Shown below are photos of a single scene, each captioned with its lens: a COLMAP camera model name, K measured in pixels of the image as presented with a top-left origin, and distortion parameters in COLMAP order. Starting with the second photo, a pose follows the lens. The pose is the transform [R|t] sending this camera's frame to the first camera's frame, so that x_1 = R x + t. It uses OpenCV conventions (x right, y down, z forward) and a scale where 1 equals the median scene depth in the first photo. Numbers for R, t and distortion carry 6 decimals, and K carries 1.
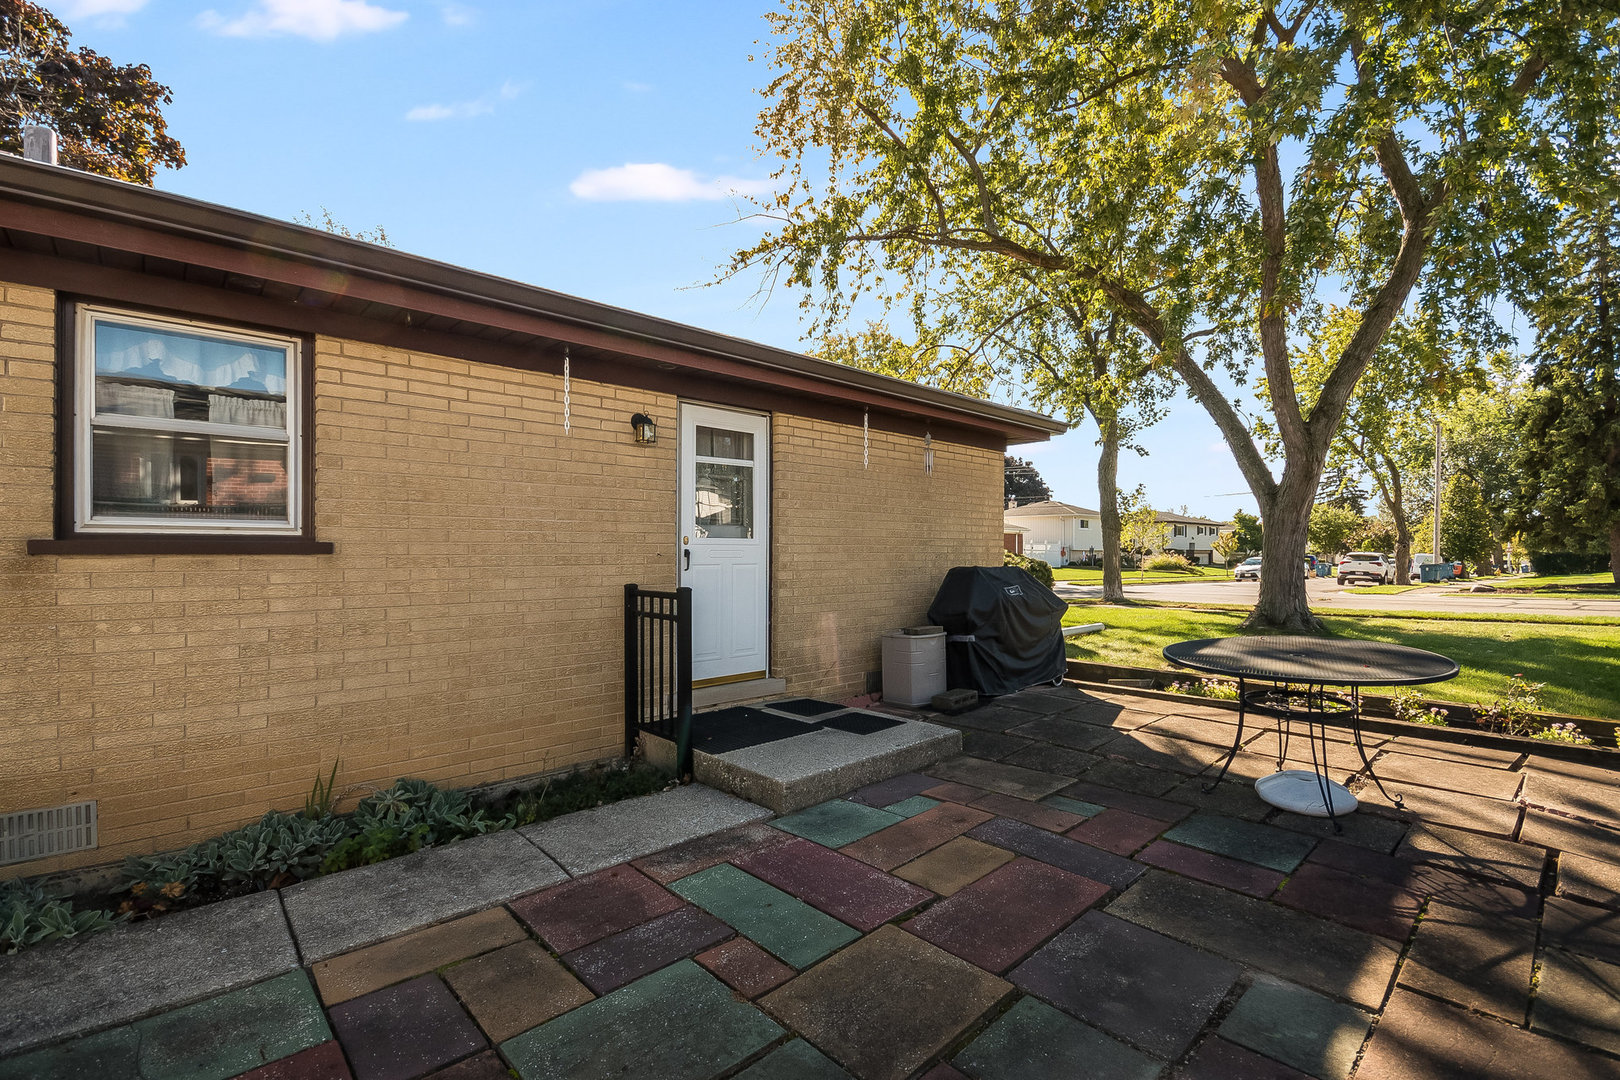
lens RADIAL K [[722.6, 0, 812.8], [0, 722.6, 547.0], [0, 0, 1]] dist [-0.000249, -0.000246]
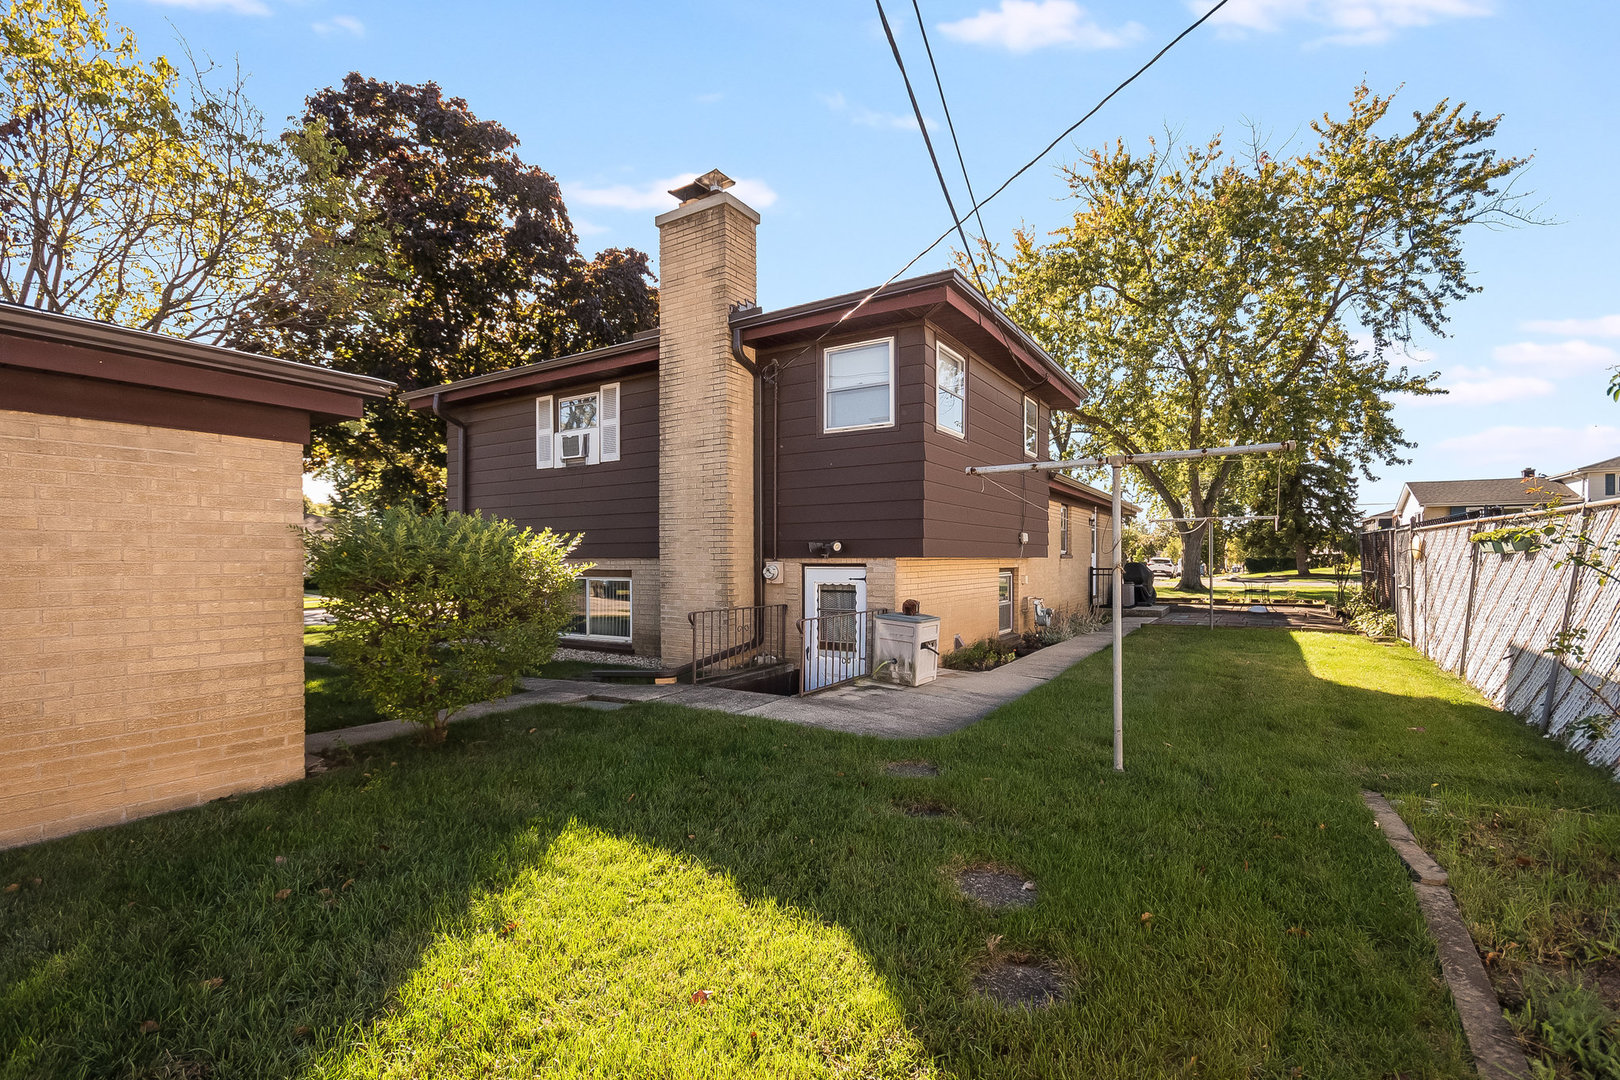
lens RADIAL K [[722.6, 0, 805.5], [0, 722.6, 542.5], [0, 0, 1]] dist [-0.000249, -0.000246]
pose [[0.964710, 0.006158, 0.263244, -0.561117], [-0.001892, 0.999863, -0.016457, 0.001703], [-0.263309, 0.015378, 0.964589, -0.424839]]
